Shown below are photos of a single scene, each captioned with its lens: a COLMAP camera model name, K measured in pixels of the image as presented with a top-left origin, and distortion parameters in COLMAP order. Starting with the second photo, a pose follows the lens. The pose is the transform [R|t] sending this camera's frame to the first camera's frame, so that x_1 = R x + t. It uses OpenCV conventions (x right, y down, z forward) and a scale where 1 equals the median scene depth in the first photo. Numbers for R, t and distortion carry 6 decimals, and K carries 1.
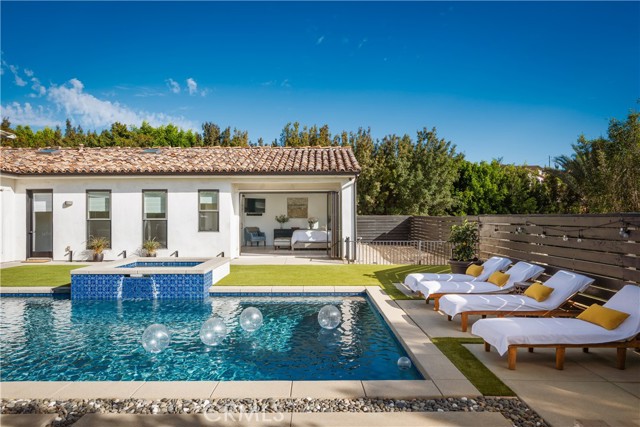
lens RADIAL K [[405.6, 0, 320.7], [0, 405.6, 214.4], [0, 0, 1]] dist [-0.000811, -0.000555]
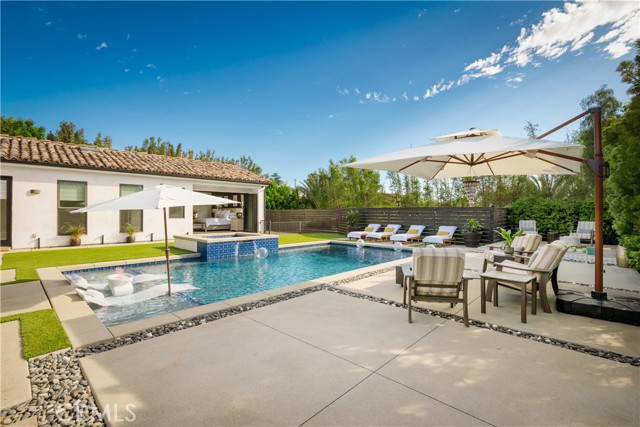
lens RADIAL K [[308.5, 0, 310.0], [0, 308.5, 213.1], [0, 0, 1]] dist [0.020037, 0.001331]
pose [[0.685450, 0.006378, 0.728092, -0.724106], [-0.013885, 0.999894, 0.004313, 0.013437], [-0.727987, -0.013066, 0.685466, -0.050575]]
